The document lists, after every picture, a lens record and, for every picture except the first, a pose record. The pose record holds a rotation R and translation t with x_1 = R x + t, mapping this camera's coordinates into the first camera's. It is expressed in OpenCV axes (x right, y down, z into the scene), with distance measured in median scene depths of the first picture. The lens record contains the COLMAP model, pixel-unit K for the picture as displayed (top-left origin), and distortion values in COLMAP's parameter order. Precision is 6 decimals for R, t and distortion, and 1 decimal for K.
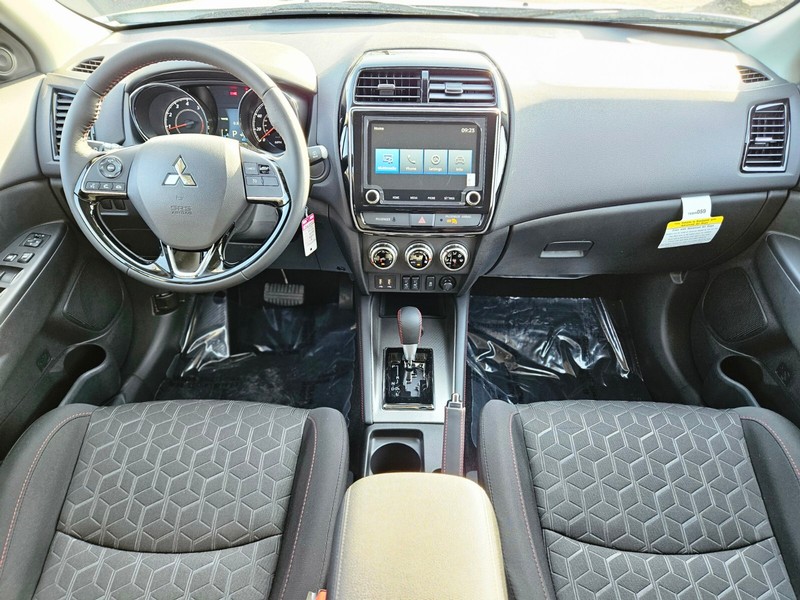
lens RADIAL K [[544.4, 0, 393.6], [0, 544.4, 309.5], [0, 0, 1]] dist [0.072971, -0.061549]
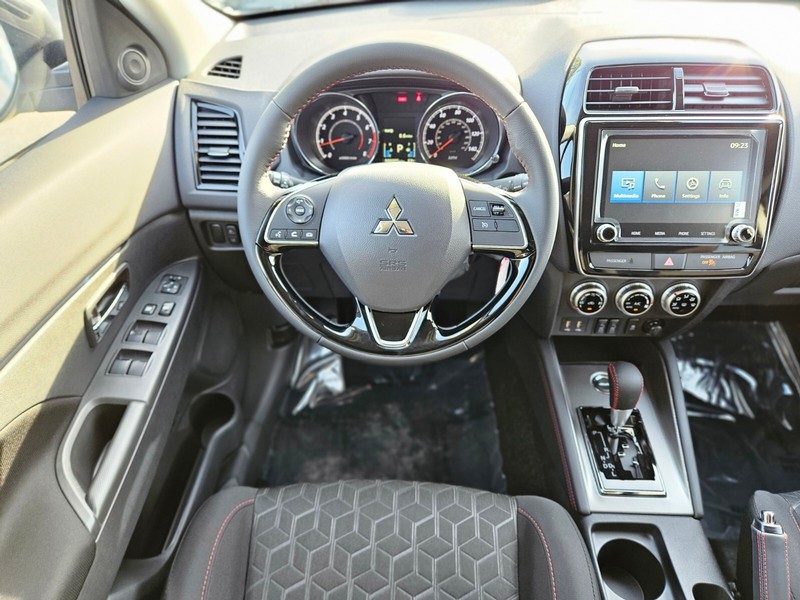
lens RADIAL K [[544.4, 0, 384.0], [0, 544.4, 306.3], [0, 0, 1]] dist [0.072971, -0.061549]
pose [[0.999477, -0.003352, -0.032171, -0.325344], [0.004654, 0.999170, 0.040466, -0.133699], [0.032008, -0.040595, 0.998663, 0.200103]]
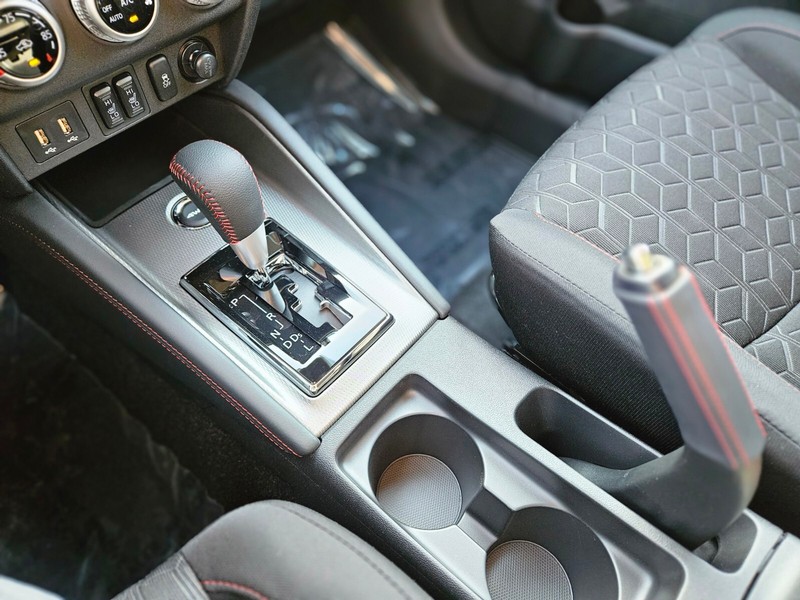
lens RADIAL K [[544.4, 0, 395.8], [0, 544.4, 303.6], [0, 0, 1]] dist [0.072971, -0.061549]
pose [[0.633874, -0.621582, 0.460260, -0.131631], [0.451686, 0.780564, 0.432087, -0.022175], [-0.627840, -0.065996, 0.775539, 0.677901]]
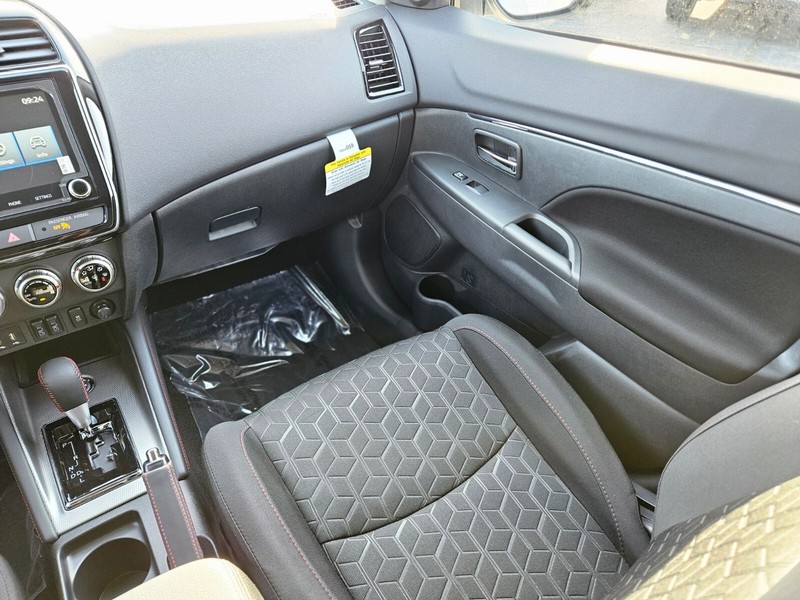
lens RADIAL K [[544.4, 0, 399.3], [0, 544.4, 304.6], [0, 0, 1]] dist [0.072971, -0.061549]
pose [[0.808424, -0.351471, 0.472142, 0.085022], [0.347467, 0.932433, 0.099170, 0.015126], [-0.475097, 0.083882, 0.875926, 0.159190]]
